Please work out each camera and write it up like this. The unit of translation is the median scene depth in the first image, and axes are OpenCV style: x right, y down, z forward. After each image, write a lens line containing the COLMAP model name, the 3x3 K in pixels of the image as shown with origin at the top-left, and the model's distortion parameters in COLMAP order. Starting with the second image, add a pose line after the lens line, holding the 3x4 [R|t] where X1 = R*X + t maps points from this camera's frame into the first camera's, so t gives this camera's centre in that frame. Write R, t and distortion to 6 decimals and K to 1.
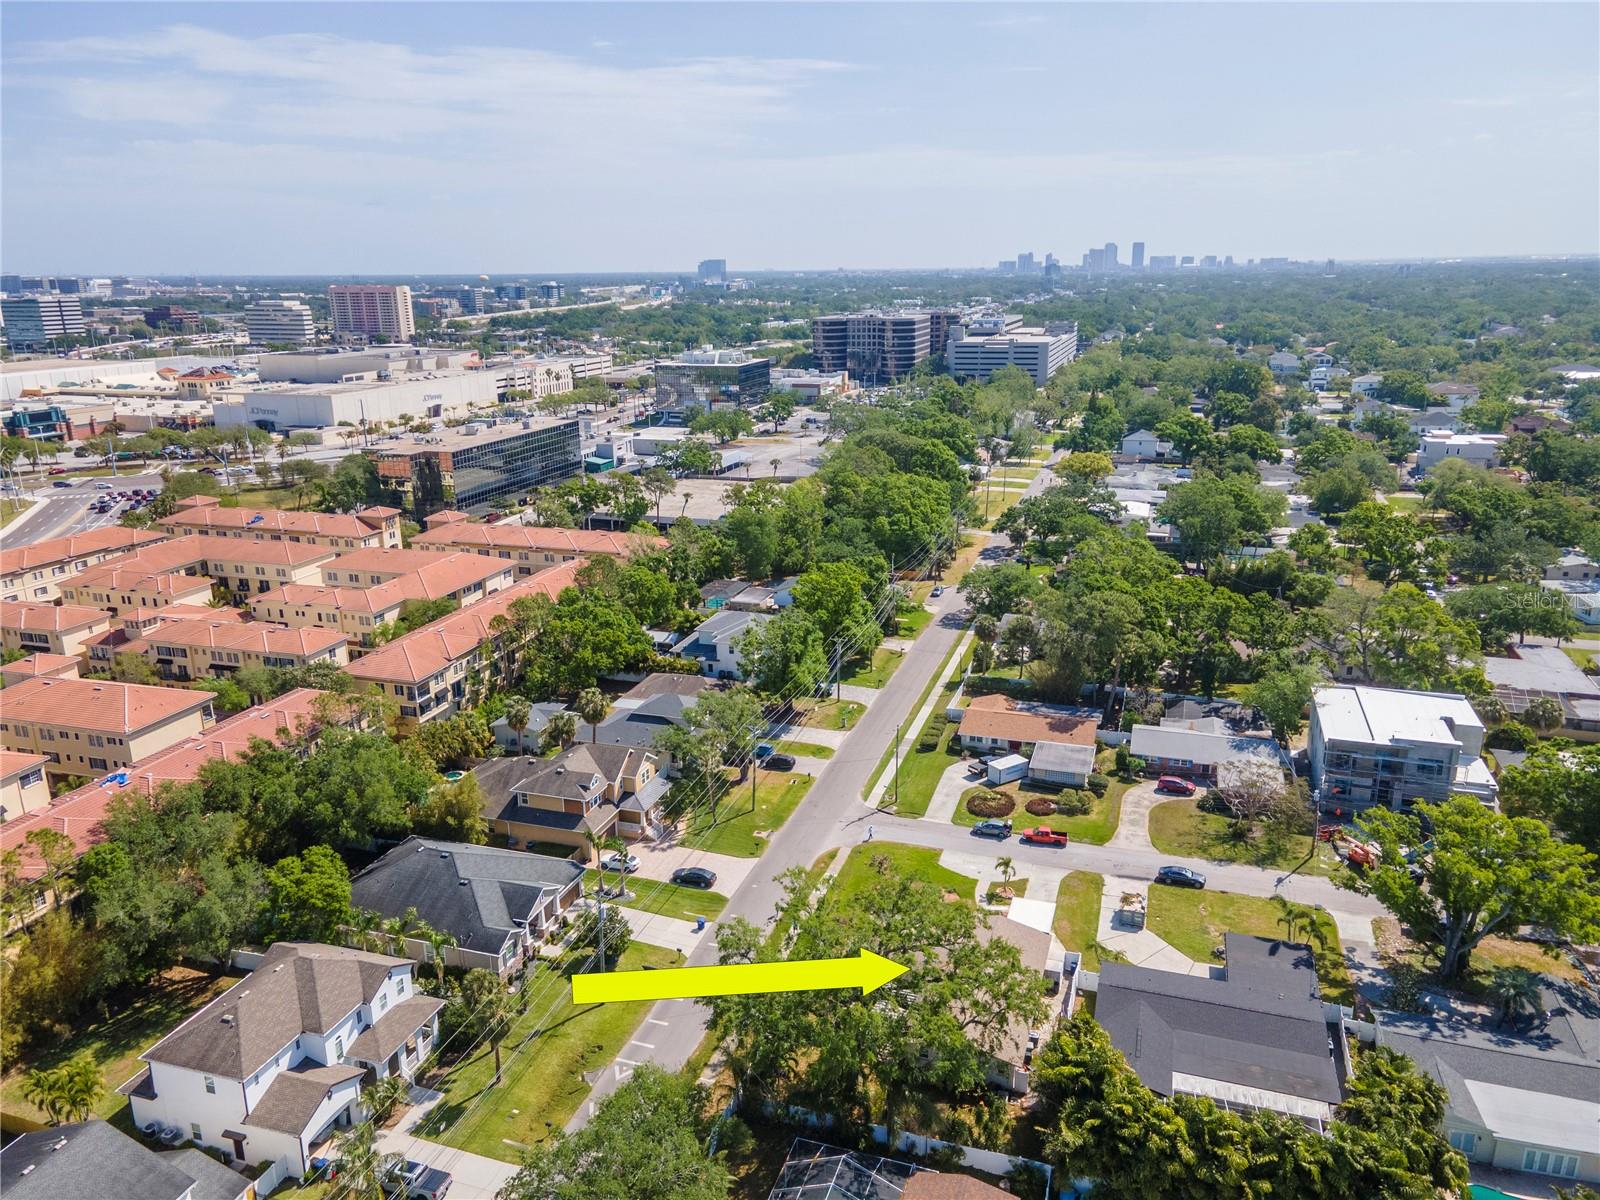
lens RADIAL K [[1216.8, 0, 802.2], [0, 1216.8, 595.8], [0, 0, 1]] dist [0.042834, 0.011132]
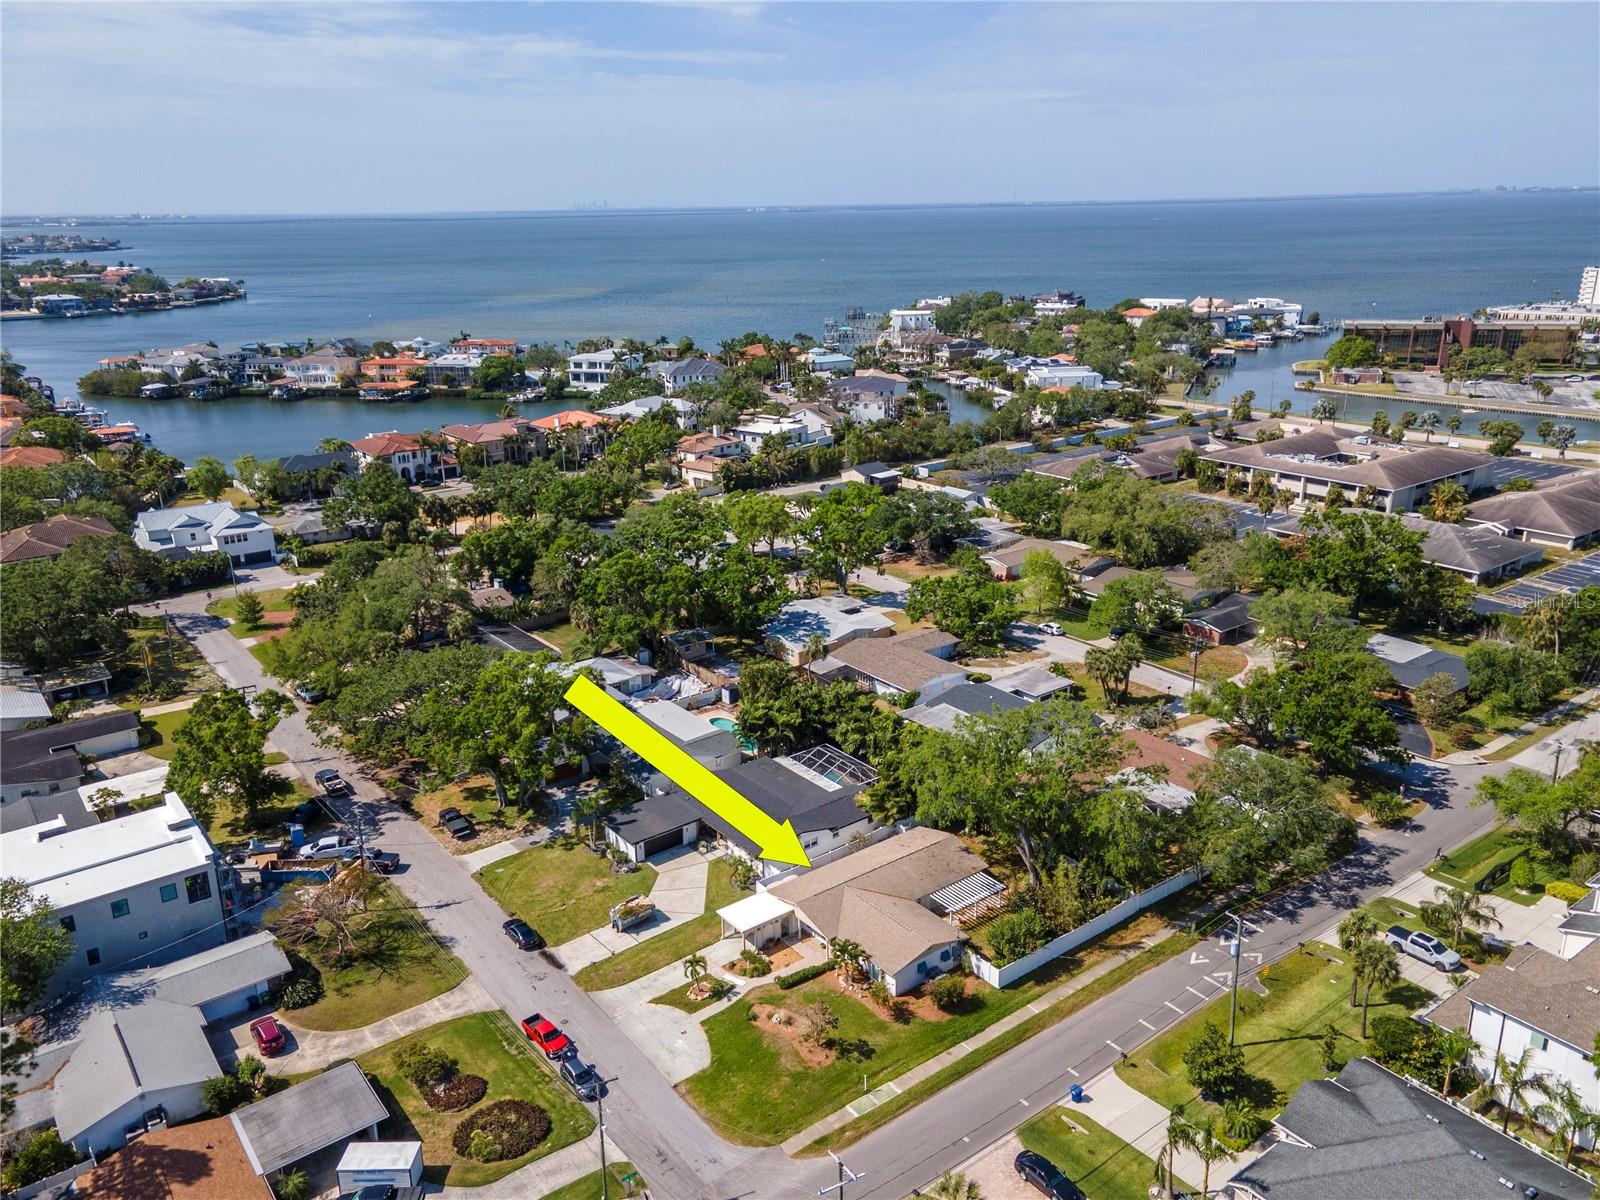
lens RADIAL K [[1216.8, 0, 802.2], [0, 1216.8, 595.8], [0, 0, 1]] dist [0.042834, 0.011132]
pose [[-0.821535, -0.153274, 0.549170, -0.281422], [0.174264, 0.849596, 0.497814, -0.354910], [-0.542874, 0.504673, -0.671263, 1.307284]]
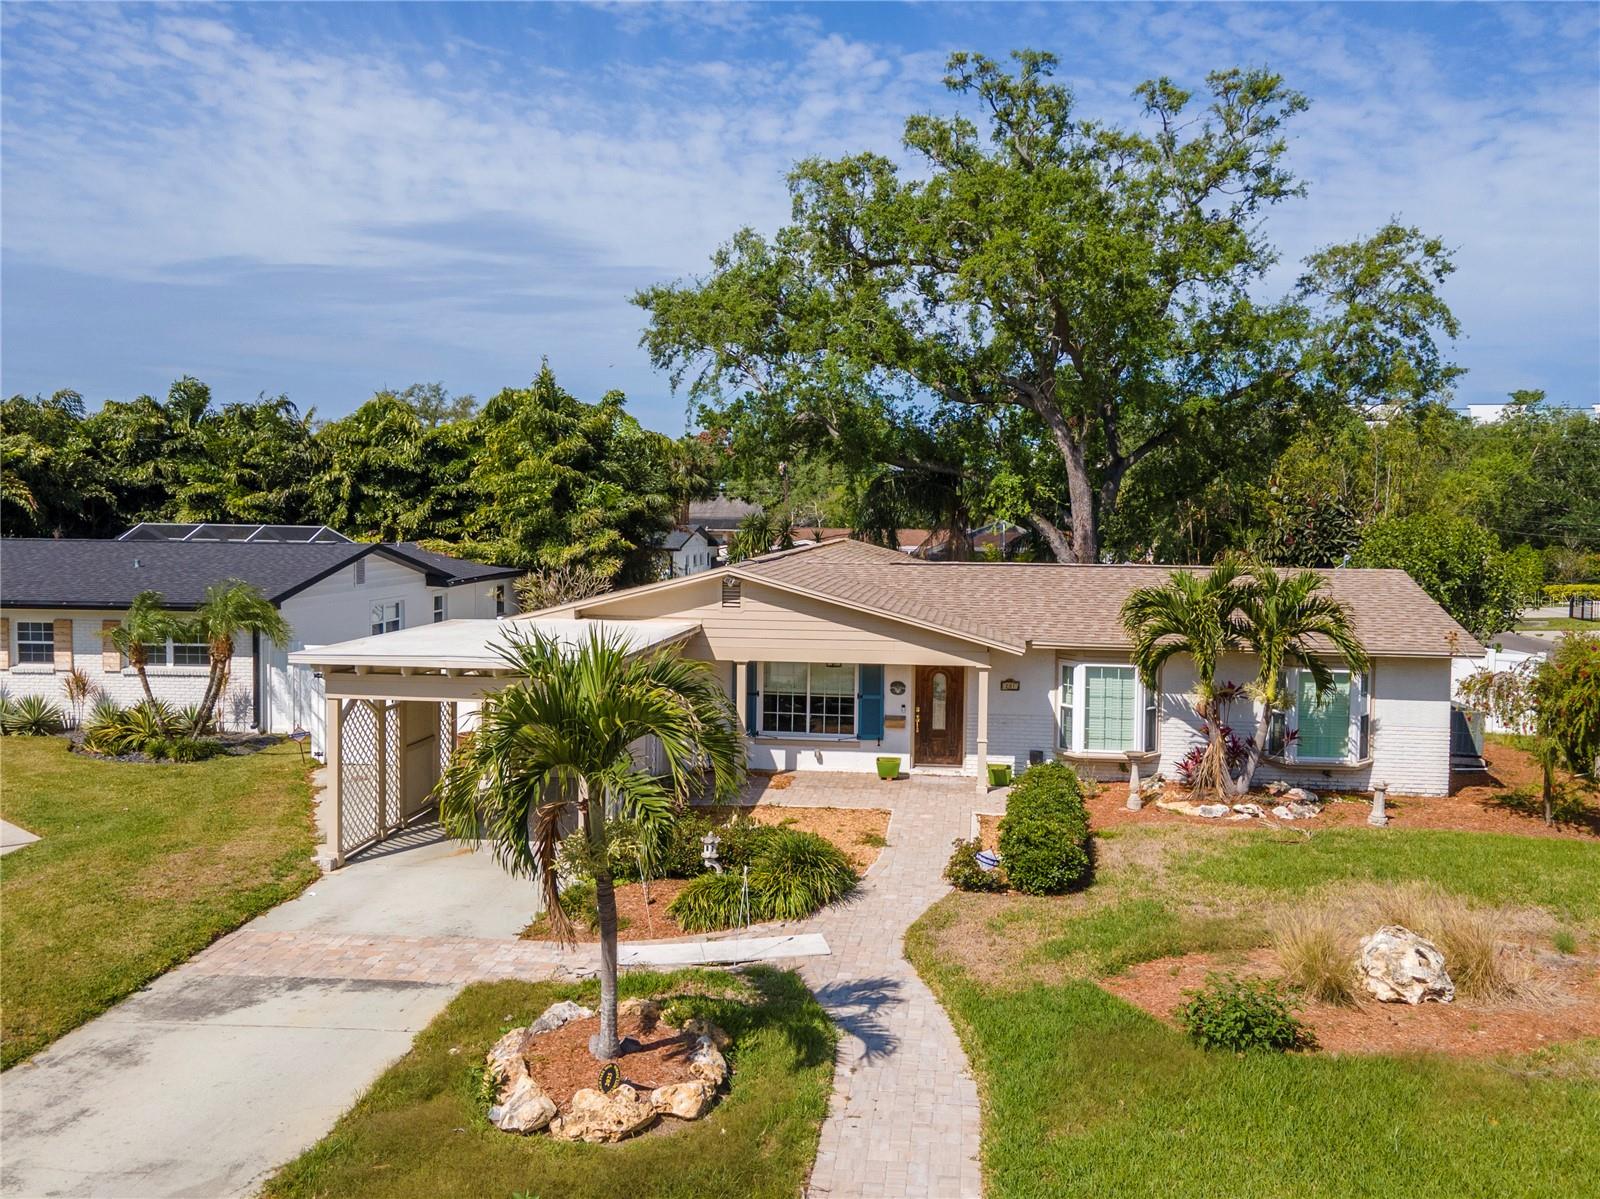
lens RADIAL K [[1343.5, 0, 824.7], [0, 1343.5, 579.0], [0, 0, 1]] dist [0.013382, 0.061309]
pose [[-0.978620, 0.008892, -0.205482, 0.162645], [-0.055925, 0.949918, 0.307454, 0.176914], [0.197925, 0.312373, -0.929112, 1.020509]]
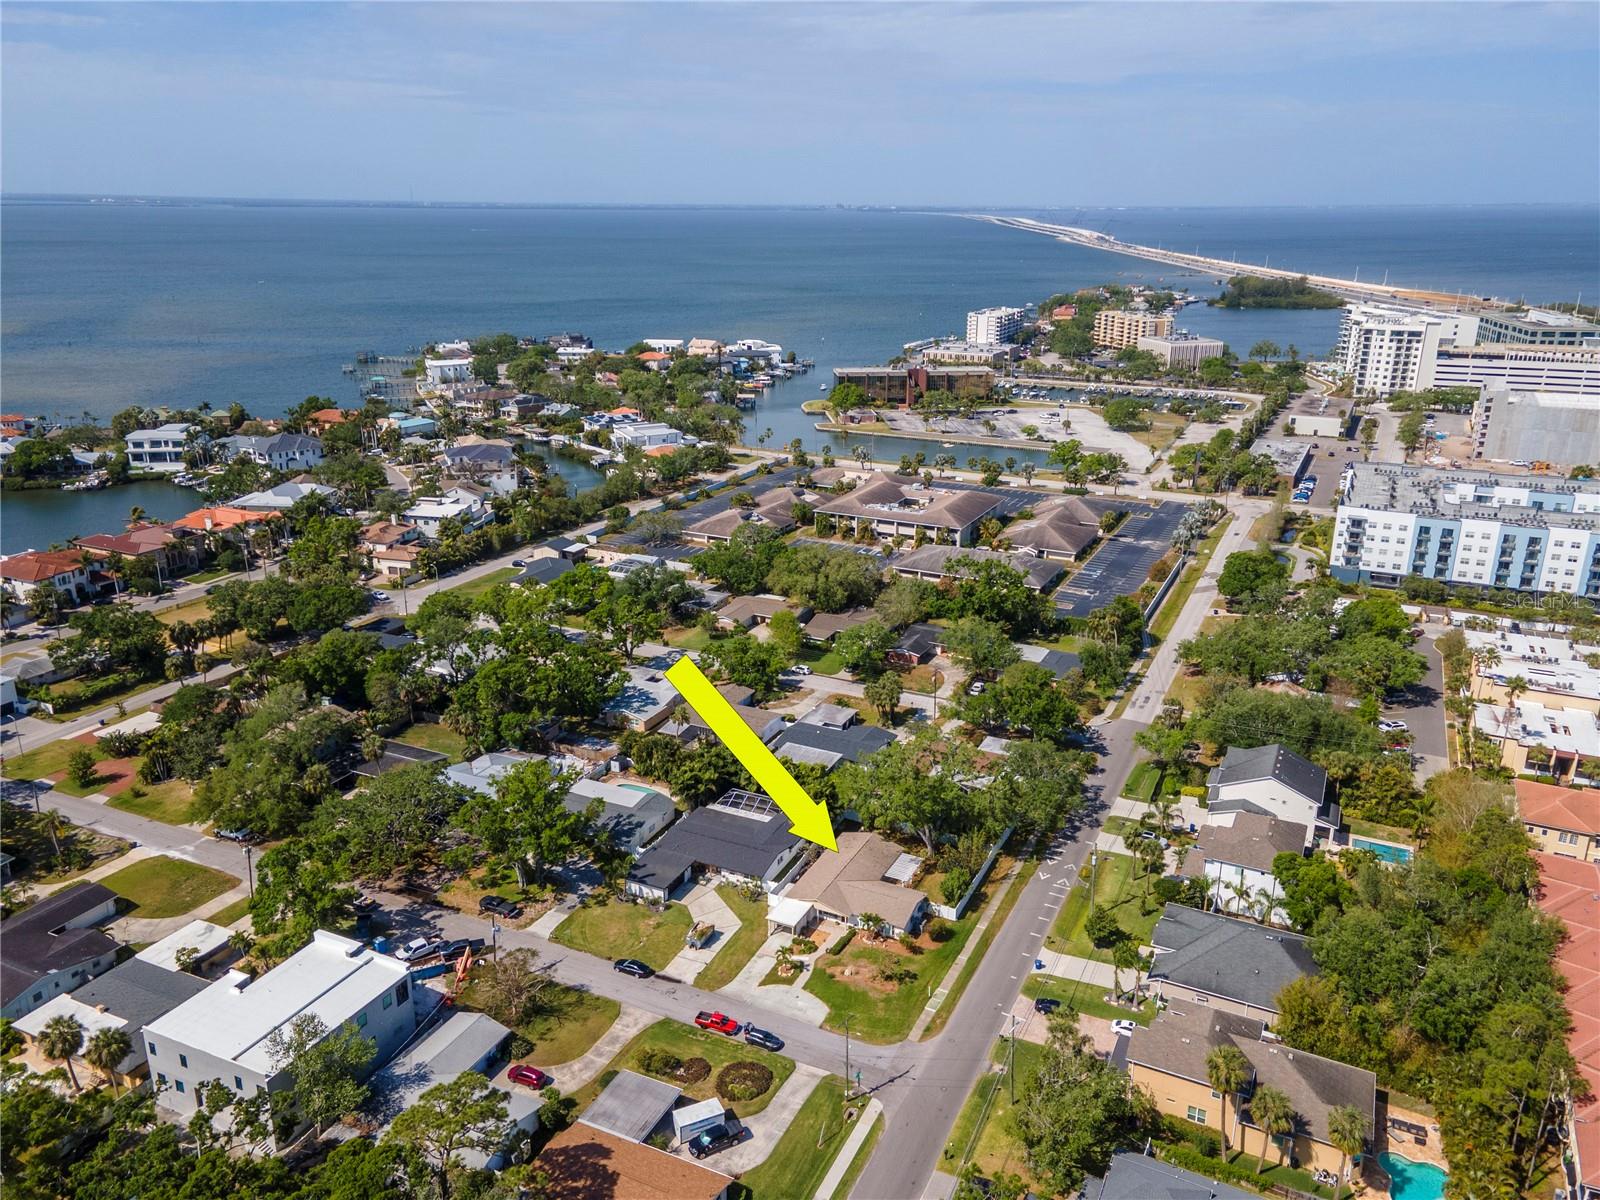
lens RADIAL K [[1216.8, 0, 802.2], [0, 1216.8, 595.8], [0, 0, 1]] dist [0.042834, 0.011132]
pose [[-0.990595, -0.039682, 0.130946, 0.007737], [0.039125, 0.834912, 0.548991, -0.687764], [-0.131113, 0.548951, -0.825507, 1.698452]]
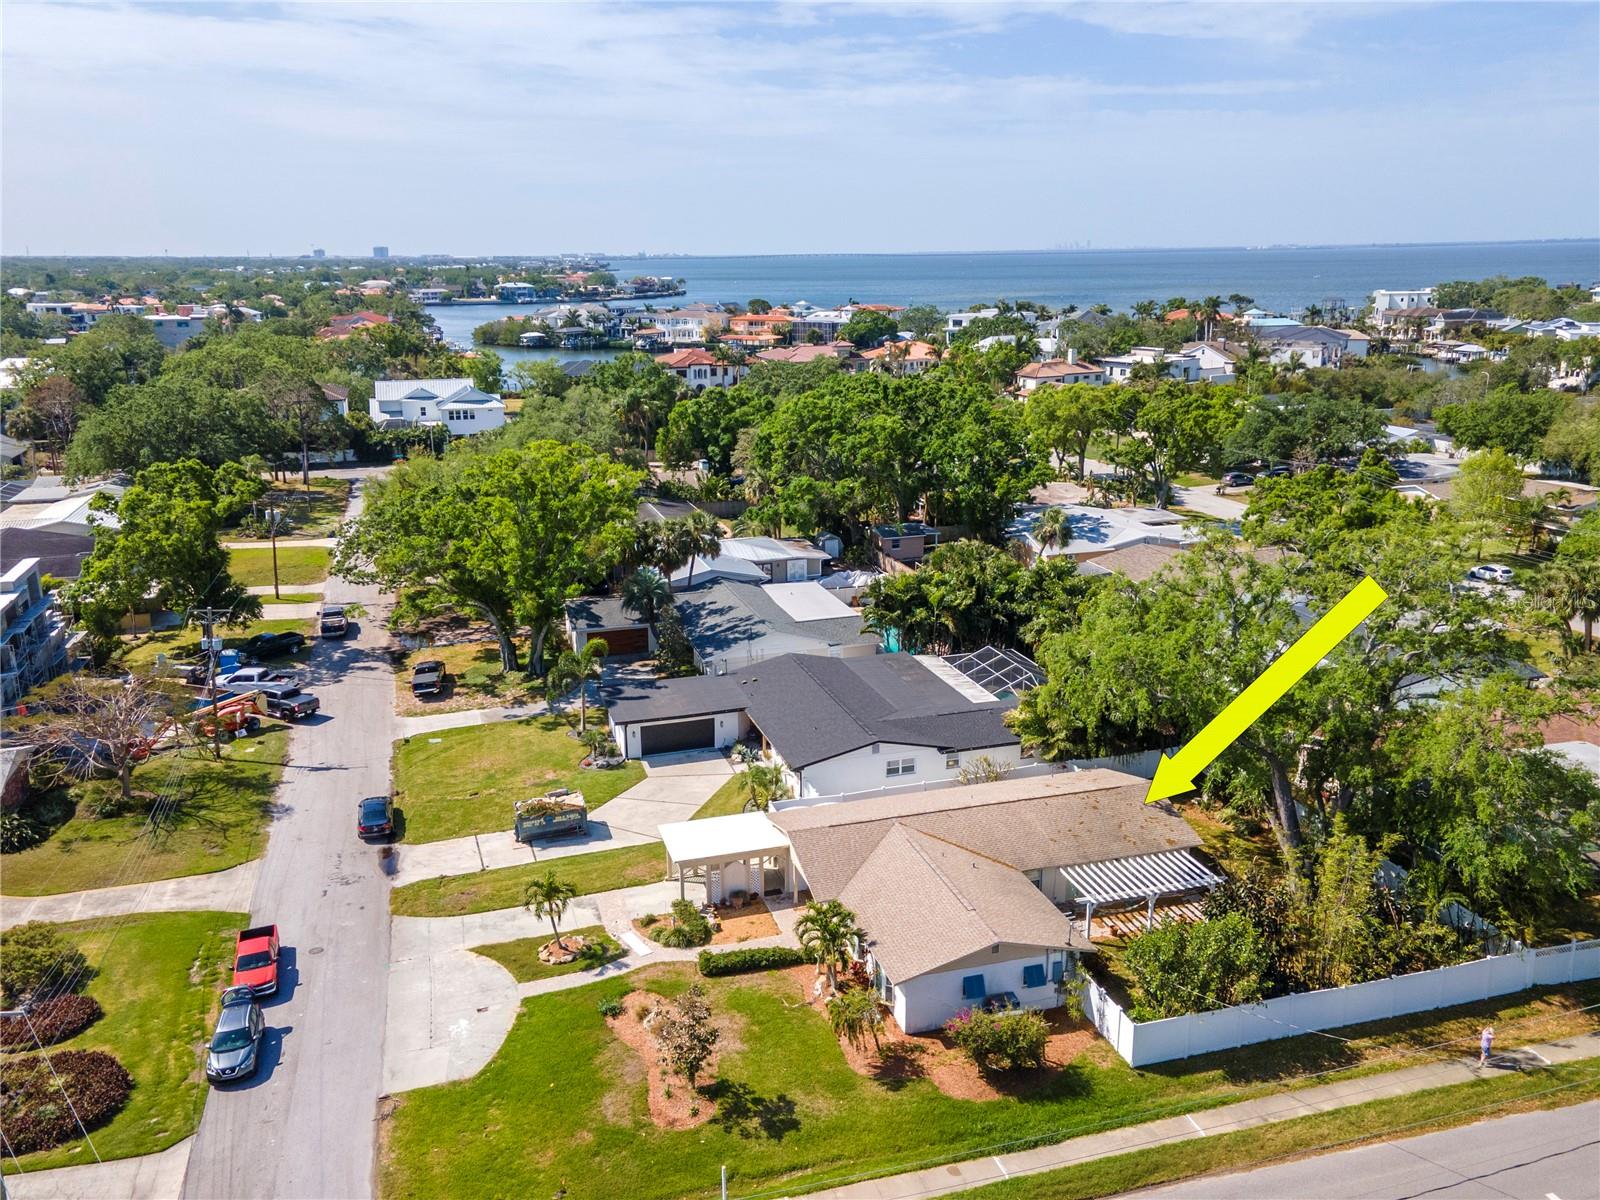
lens RADIAL K [[1306.8, 0, 809.3], [0, 1306.8, 584.3], [0, 0, 1]] dist [0.048059, 0.004175]
pose [[-0.570217, -0.187748, 0.799752, -0.220827], [0.230878, 0.897669, 0.375348, -0.025668], [-0.788383, 0.398675, -0.468519, 1.041778]]
